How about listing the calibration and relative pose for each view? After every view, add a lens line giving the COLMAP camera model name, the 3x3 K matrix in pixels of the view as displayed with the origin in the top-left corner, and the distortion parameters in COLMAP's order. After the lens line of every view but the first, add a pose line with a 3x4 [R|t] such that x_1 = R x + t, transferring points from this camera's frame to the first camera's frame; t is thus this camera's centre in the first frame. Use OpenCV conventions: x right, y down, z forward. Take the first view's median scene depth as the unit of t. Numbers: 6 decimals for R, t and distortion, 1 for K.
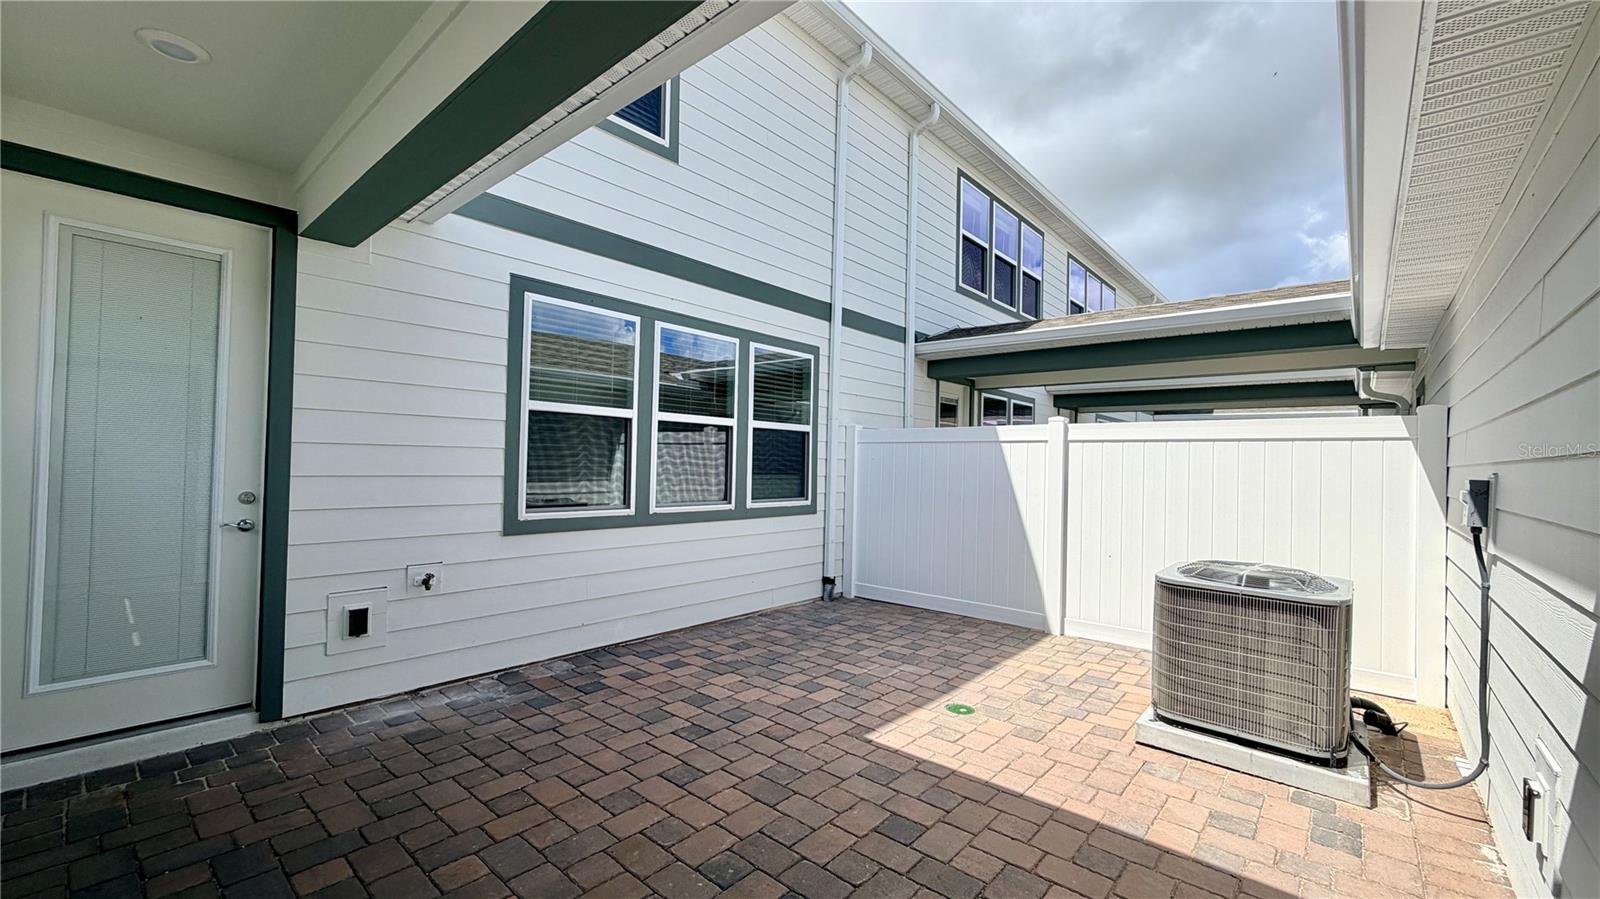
lens RADIAL K [[637.6, 0, 796.7], [0, 637.6, 452.9], [0, 0, 1]] dist [-0.000222, -0.000291]
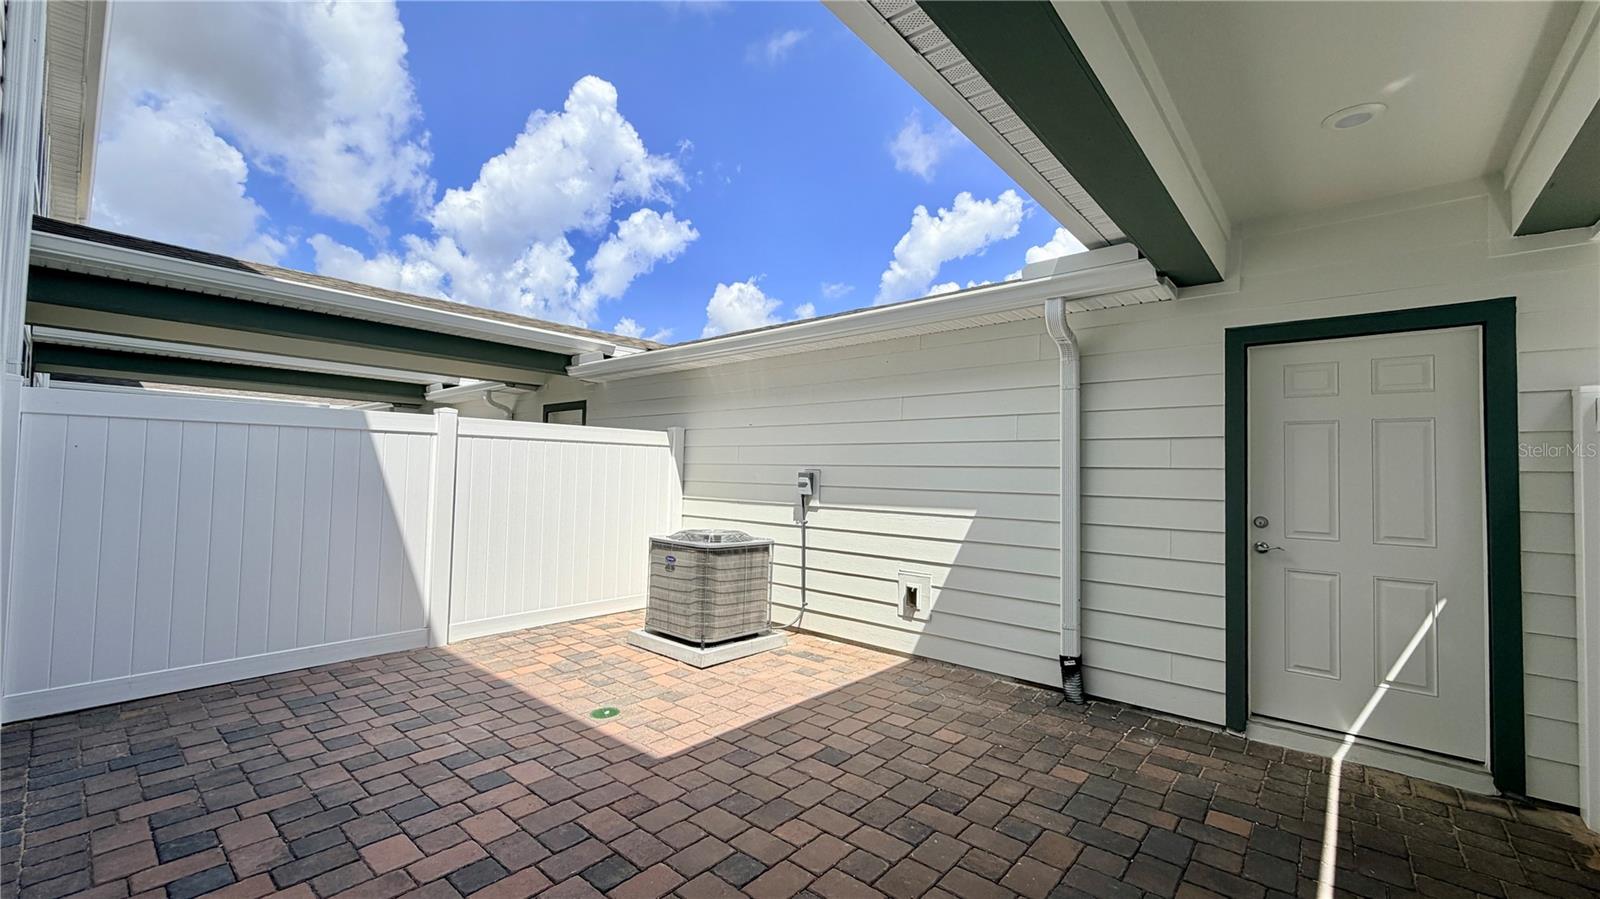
lens RADIAL K [[637.6, 0, 796.4], [0, 637.6, 448.3], [0, 0, 1]] dist [-0.000222, -0.000291]
pose [[-0.001730, 0.014036, 0.999900, -0.693037], [-0.034813, 0.999295, -0.014087, -0.004119], [-0.999392, -0.034834, -0.001240, 0.675874]]
